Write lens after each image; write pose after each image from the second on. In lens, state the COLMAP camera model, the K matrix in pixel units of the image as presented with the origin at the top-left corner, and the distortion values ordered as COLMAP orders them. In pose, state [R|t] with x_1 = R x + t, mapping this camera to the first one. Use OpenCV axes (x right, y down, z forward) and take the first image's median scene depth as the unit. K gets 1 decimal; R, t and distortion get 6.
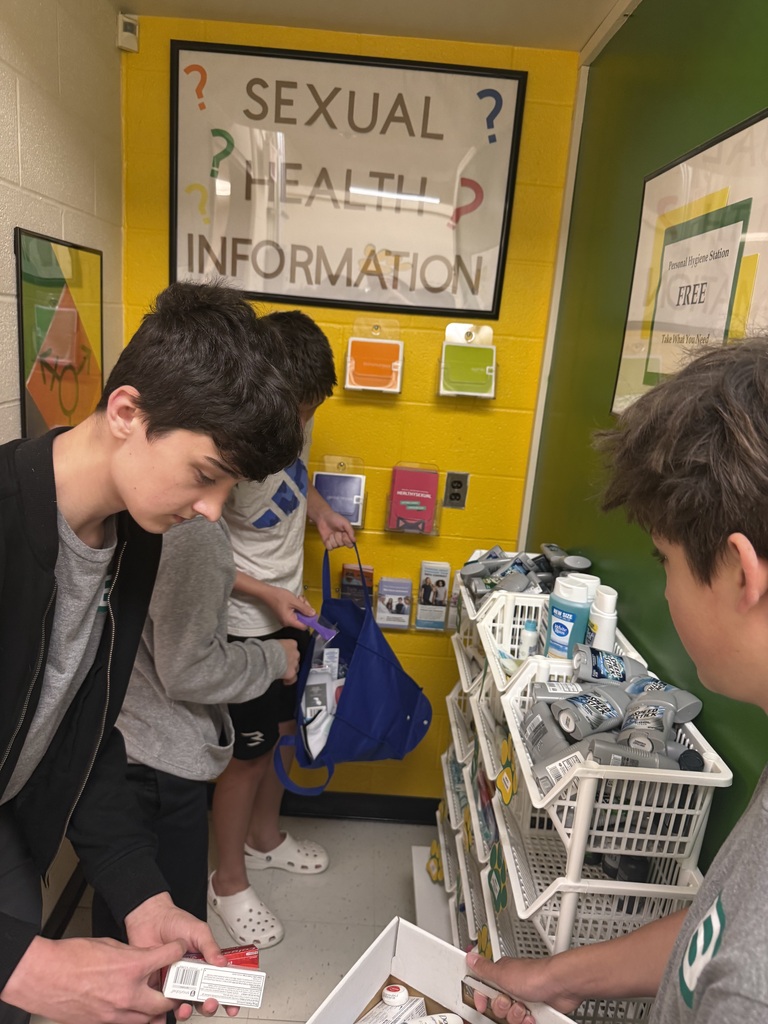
lens RADIAL K [[725.9, 0, 382.9], [0, 725.9, 511.1], [0, 0, 1]] dist [-0.005410, 0.000299]
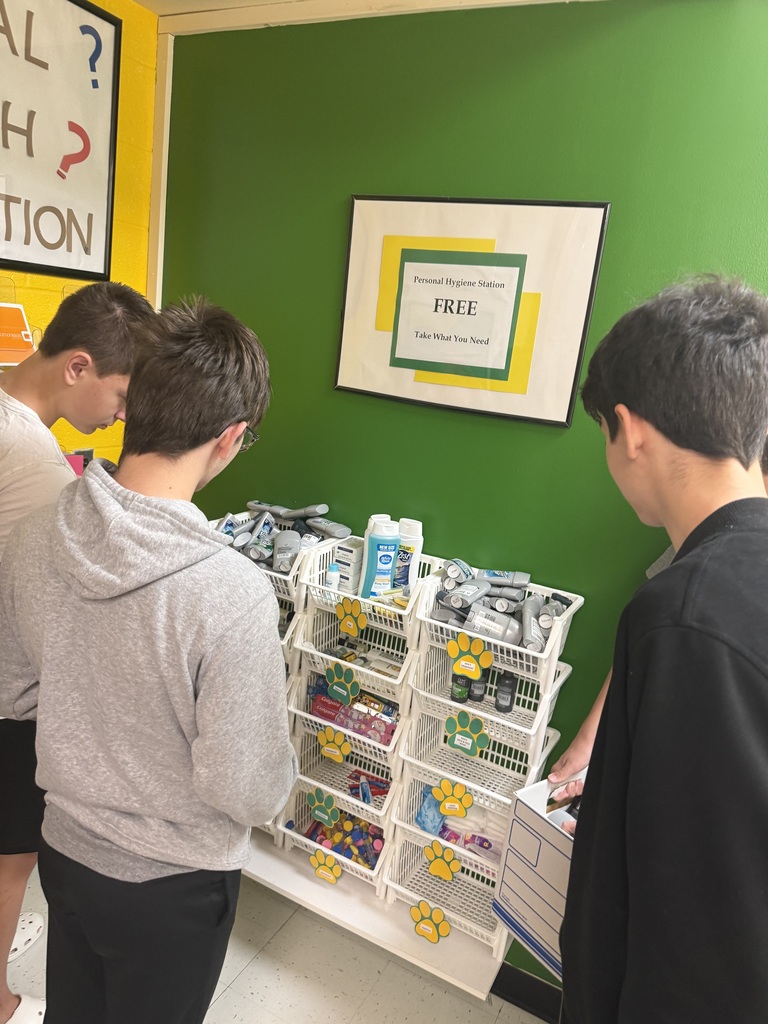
lens RADIAL K [[725.9, 0, 383.6], [0, 725.9, 513.9], [0, 0, 1]] dist [-0.005410, 0.000299]
pose [[0.495345, -0.228757, 0.838036, -0.567033], [0.128353, 0.973390, 0.189837, -0.112178], [-0.859162, 0.013530, 0.511526, 0.227703]]
